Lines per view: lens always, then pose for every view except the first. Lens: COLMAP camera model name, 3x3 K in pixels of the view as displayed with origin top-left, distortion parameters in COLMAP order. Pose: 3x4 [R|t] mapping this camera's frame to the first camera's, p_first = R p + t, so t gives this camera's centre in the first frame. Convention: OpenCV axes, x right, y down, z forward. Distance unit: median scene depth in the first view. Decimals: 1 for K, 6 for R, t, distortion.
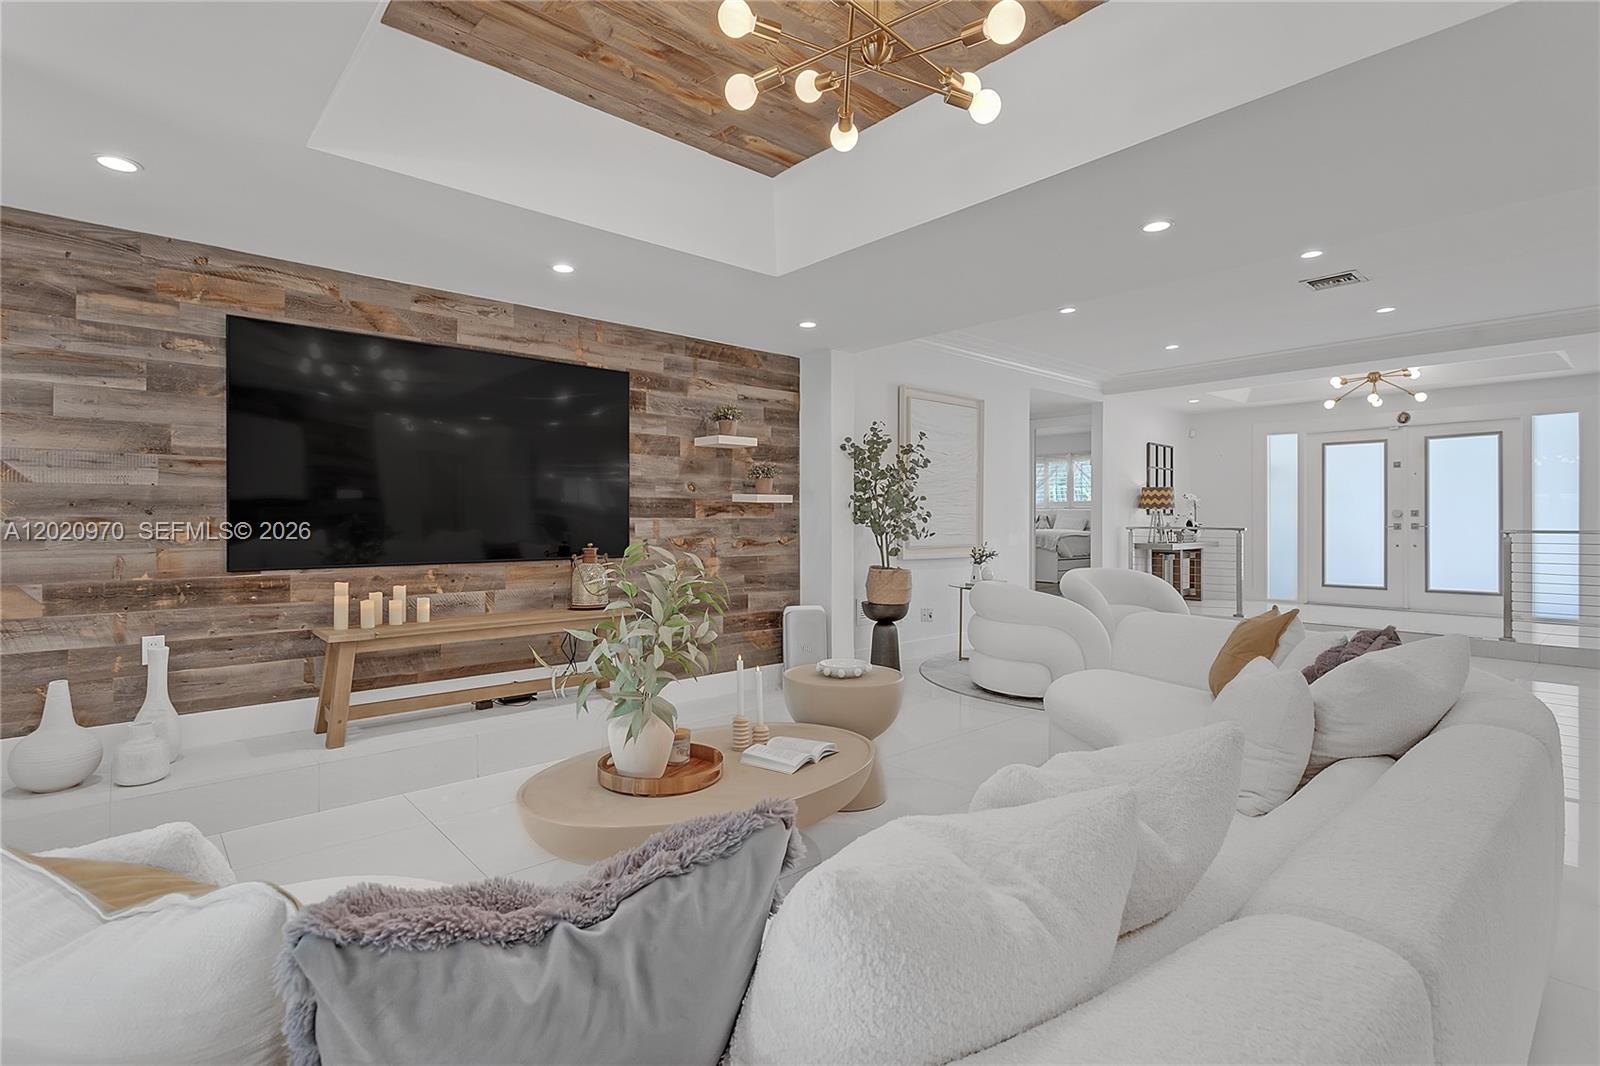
lens RADIAL K [[761.0, 0, 795.8], [0, 761.0, 519.3], [0, 0, 1]] dist [-0.000736, 0.000338]
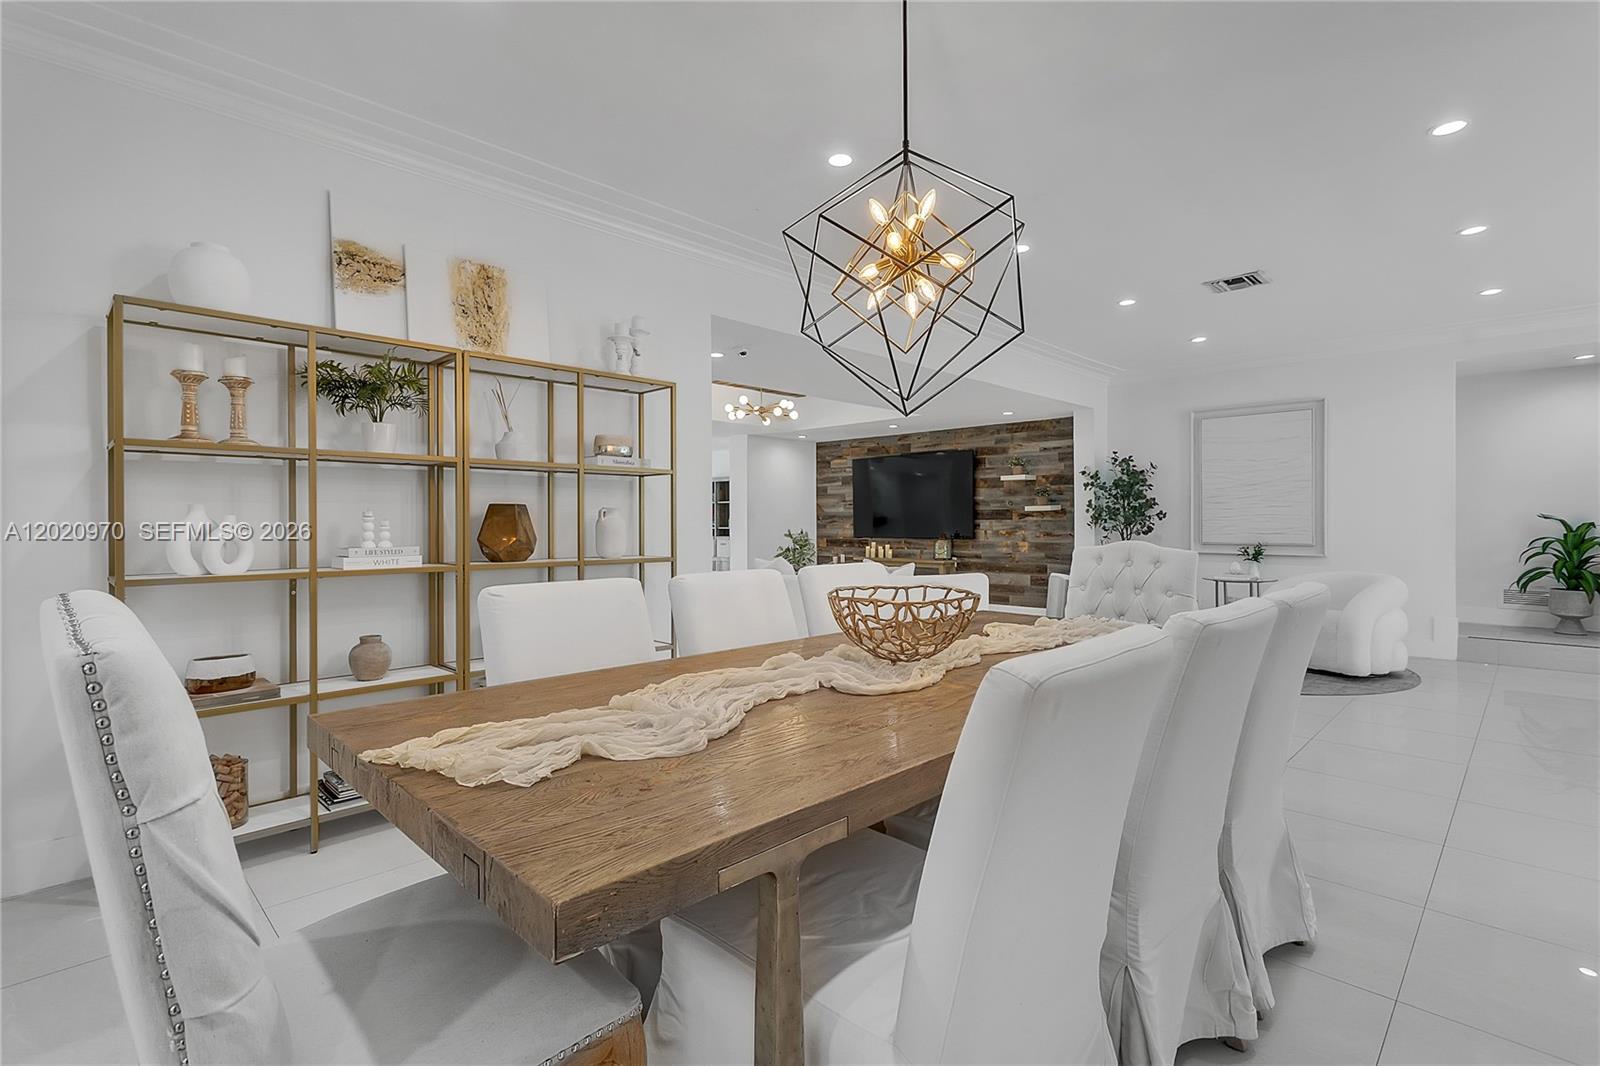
lens RADIAL K [[761.0, 0, 797.4], [0, 761.0, 528.9], [0, 0, 1]] dist [-0.000736, 0.000338]
pose [[0.071860, 0.004674, -0.997404, 1.713117], [-0.000692, 0.999989, 0.004637, 0.012339], [0.997414, 0.000357, 0.071862, 0.352610]]
